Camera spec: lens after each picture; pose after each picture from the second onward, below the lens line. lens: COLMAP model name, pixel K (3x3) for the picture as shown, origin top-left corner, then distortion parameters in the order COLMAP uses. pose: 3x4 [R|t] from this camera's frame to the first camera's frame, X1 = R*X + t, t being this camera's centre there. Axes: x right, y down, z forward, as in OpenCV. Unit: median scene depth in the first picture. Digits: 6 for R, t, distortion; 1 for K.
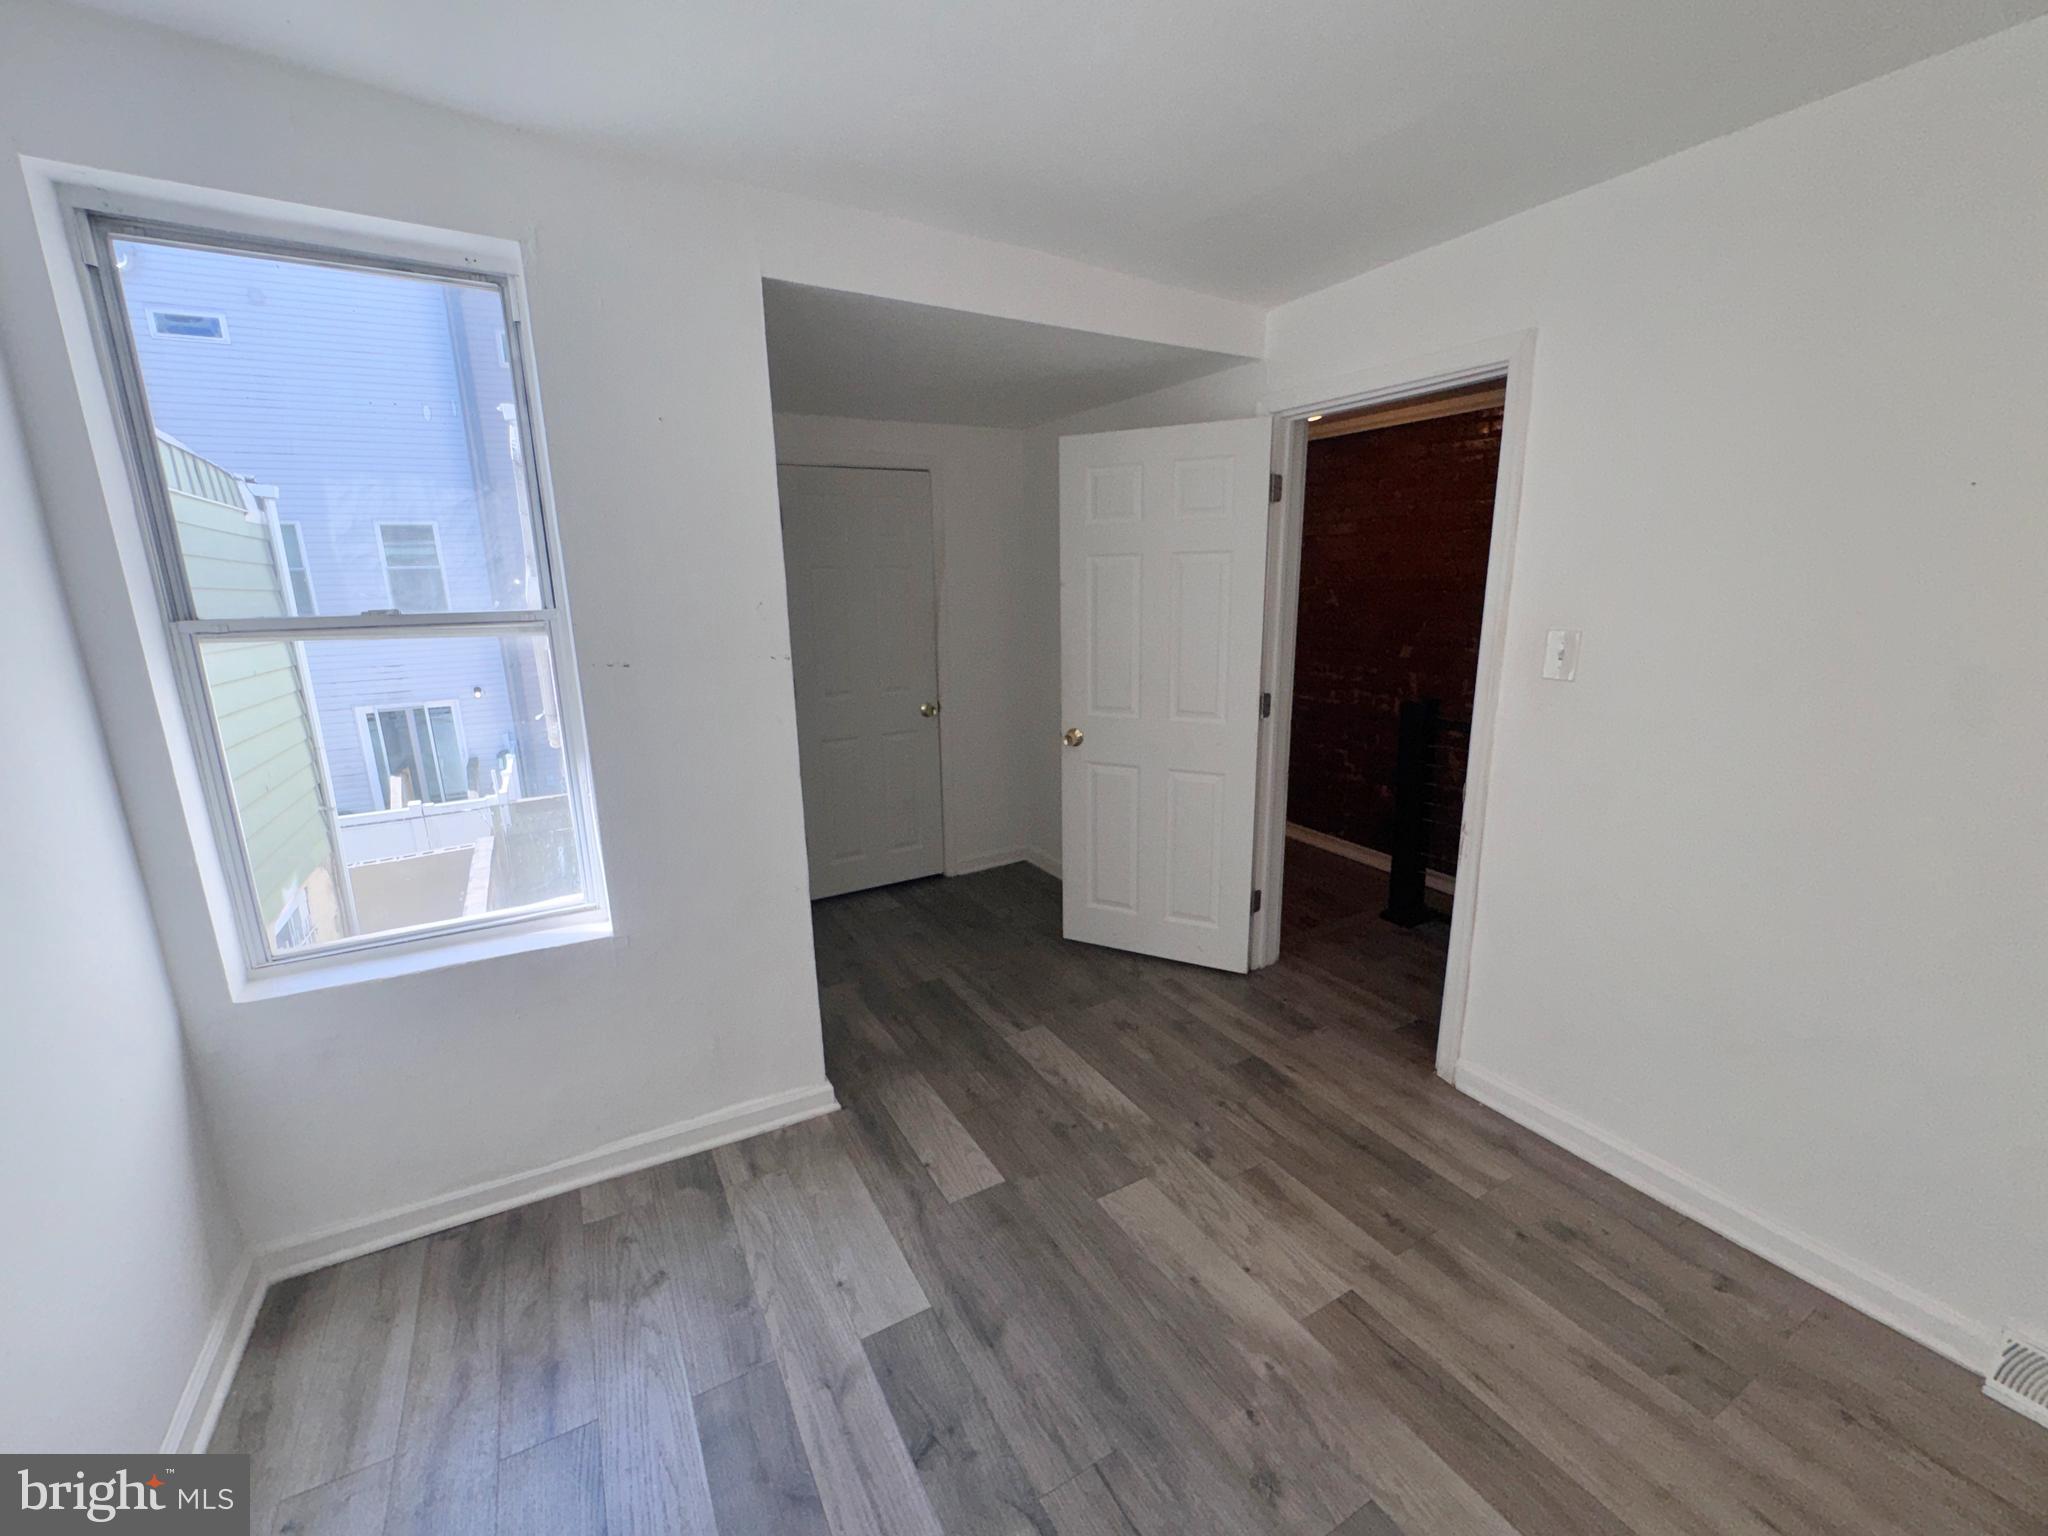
lens RADIAL K [[840.8, 0, 1020.3], [0, 840.8, 768.8], [0, 0, 1]] dist [-0.004375, 0.000008]
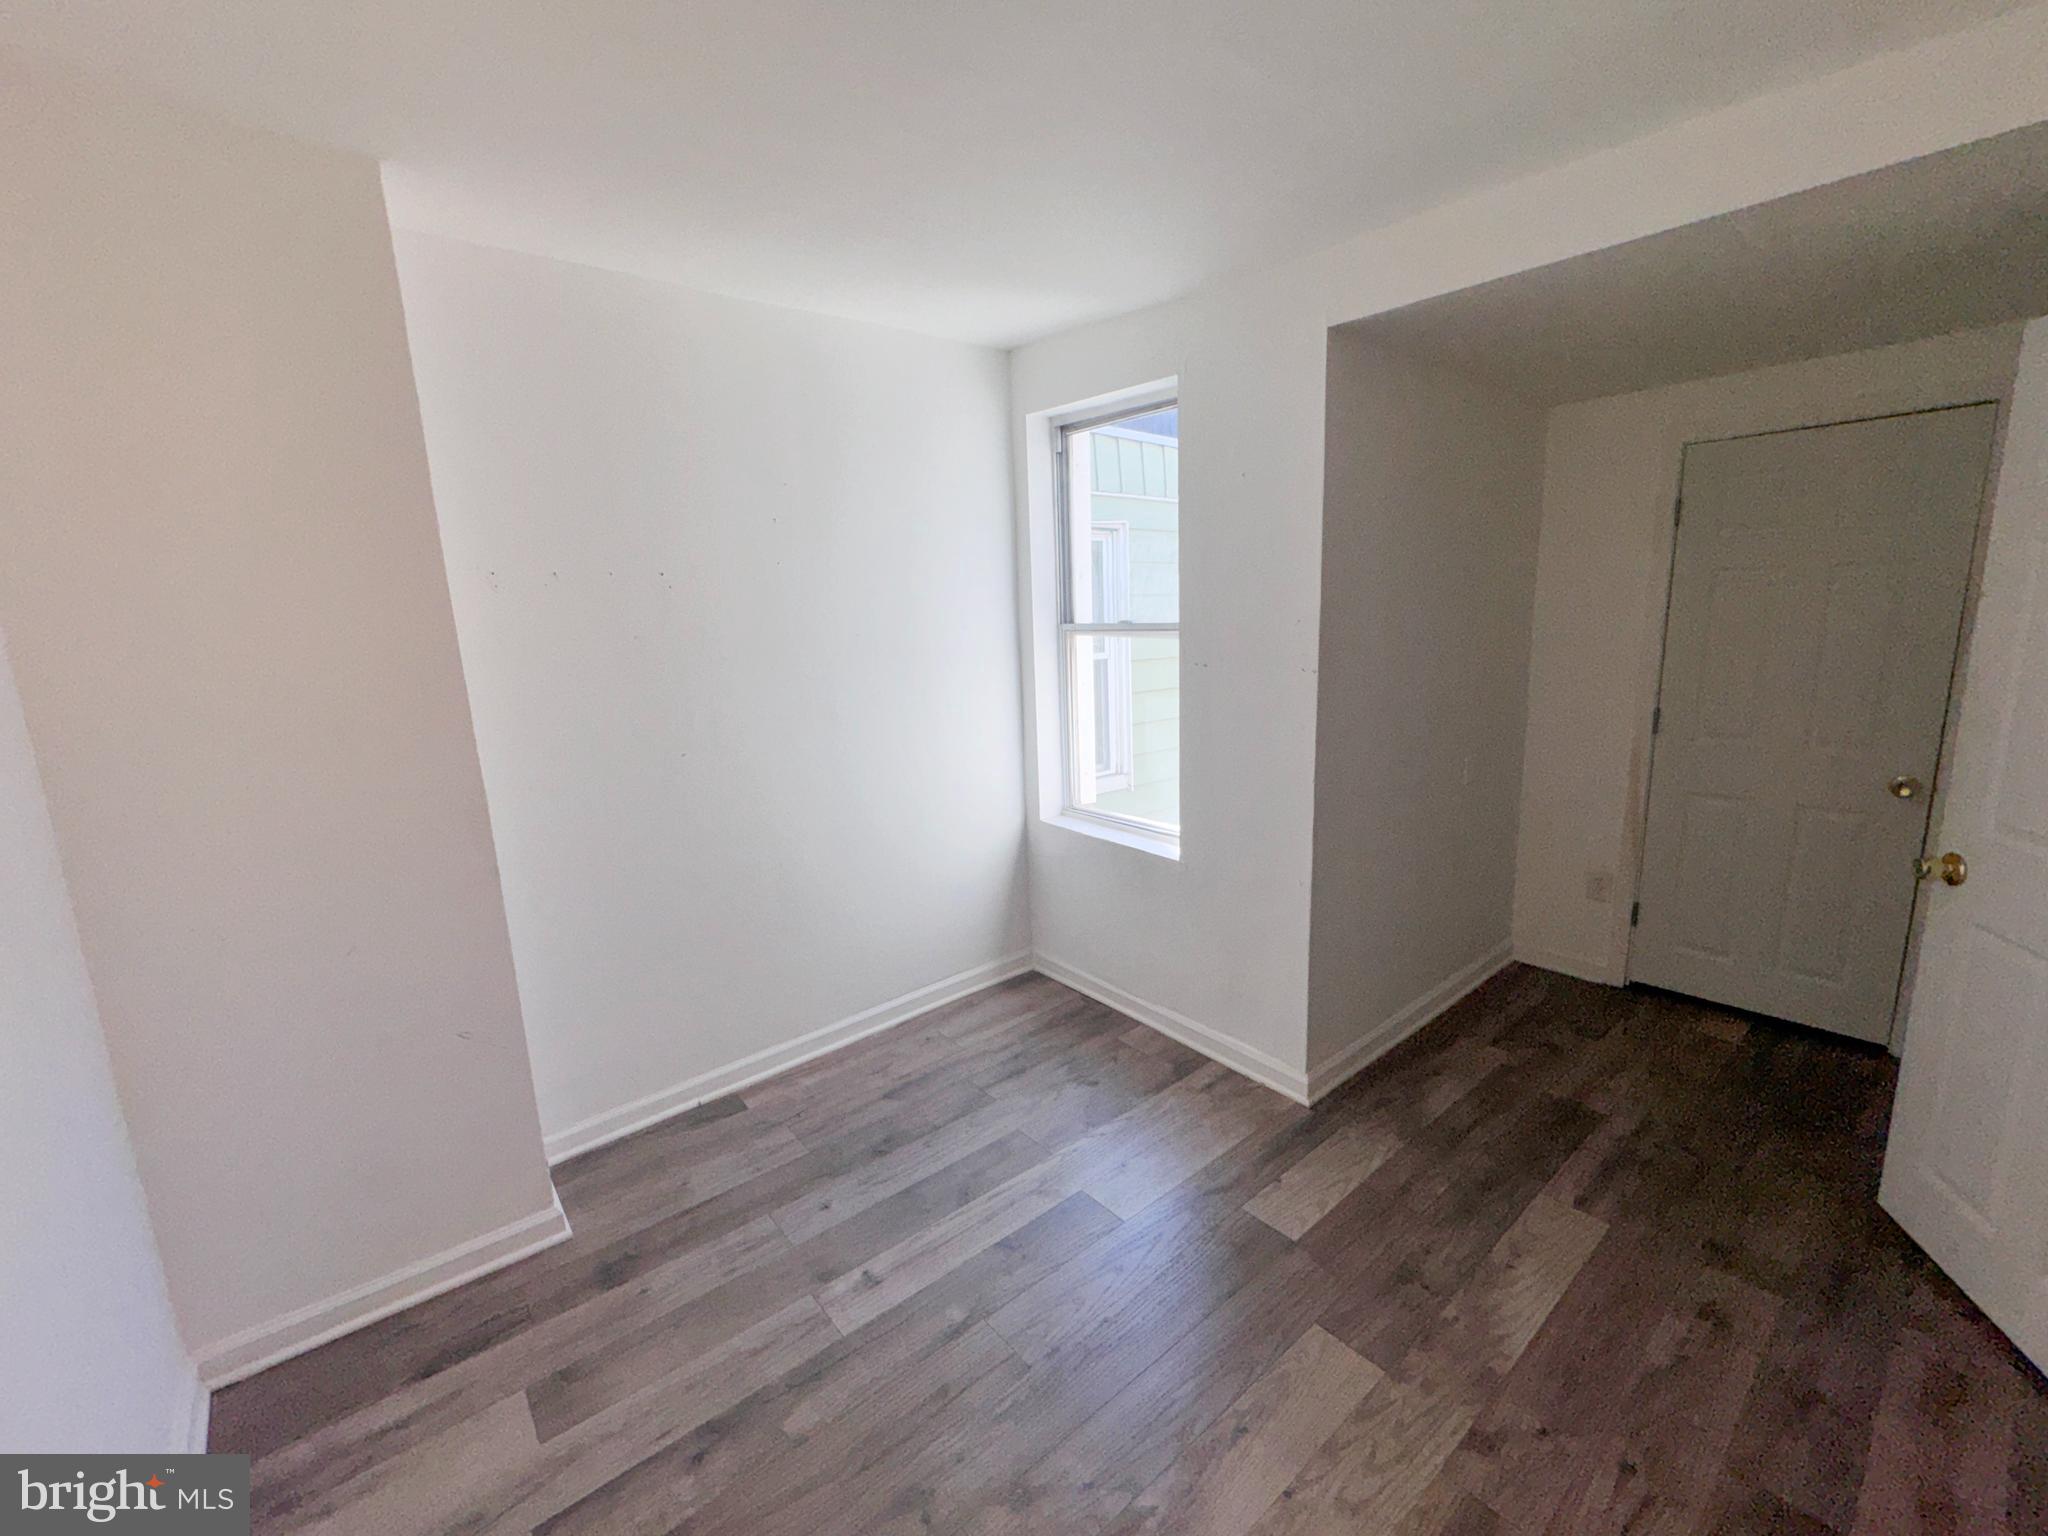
lens RADIAL K [[840.8, 0, 1020.3], [0, 840.8, 768.8], [0, 0, 1]] dist [-0.004375, 0.000008]
pose [[0.168088, 0.193702, -0.966554, 0.796787], [-0.188060, 0.968797, 0.161447, -0.123614], [0.967667, 0.154633, 0.199270, 0.472627]]
